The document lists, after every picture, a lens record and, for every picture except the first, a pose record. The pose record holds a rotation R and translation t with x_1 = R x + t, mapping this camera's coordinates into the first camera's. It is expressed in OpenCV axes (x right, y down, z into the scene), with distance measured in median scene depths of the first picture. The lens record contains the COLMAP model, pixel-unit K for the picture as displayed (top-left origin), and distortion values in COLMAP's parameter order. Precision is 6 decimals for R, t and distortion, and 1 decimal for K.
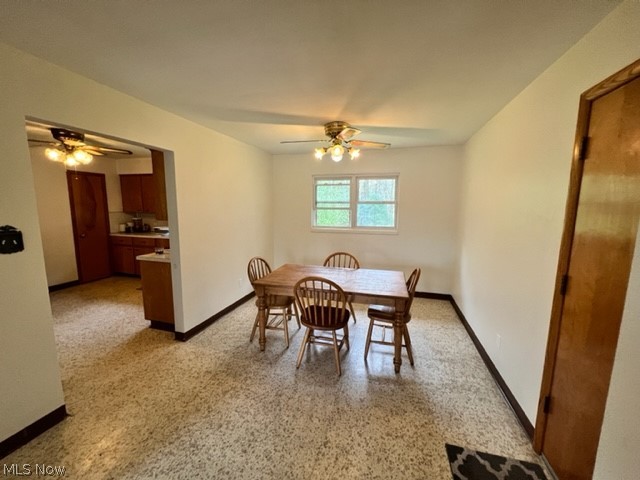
lens RADIAL K [[256.7, 0, 318.9], [0, 256.7, 239.1], [0, 0, 1]] dist [-0.001079, 0.000121]
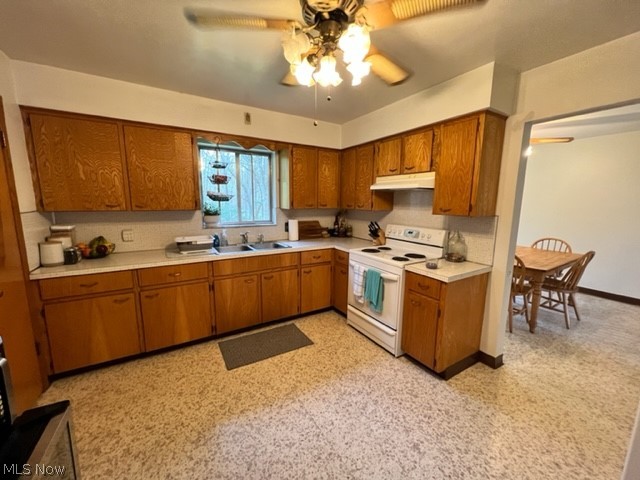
lens RADIAL K [[256.7, 0, 318.9], [0, 256.7, 239.1], [0, 0, 1]] dist [-0.001079, 0.000121]
pose [[0.673035, -0.116018, 0.730455, -0.938390], [0.092163, 0.993078, 0.072811, -0.068199], [-0.733846, 0.018317, 0.679069, 0.556410]]
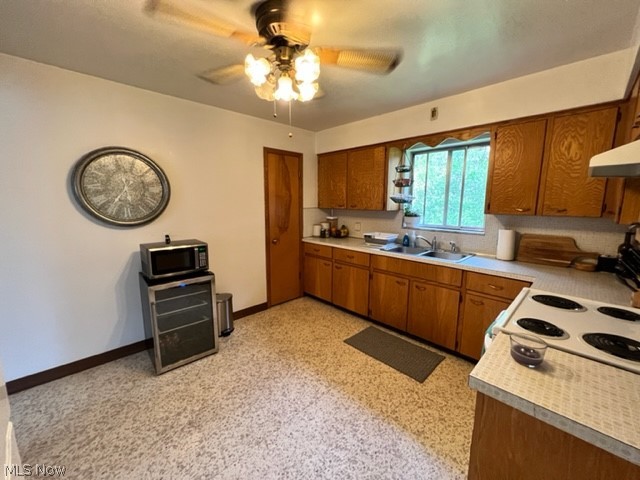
lens RADIAL K [[256.7, 0, 318.9], [0, 256.7, 239.1], [0, 0, 1]] dist [-0.001079, 0.000121]
pose [[0.868446, 0.065663, -0.491415, -0.500259], [-0.059170, 0.997833, 0.028764, -0.050162], [0.492239, 0.004097, 0.870450, 0.474528]]
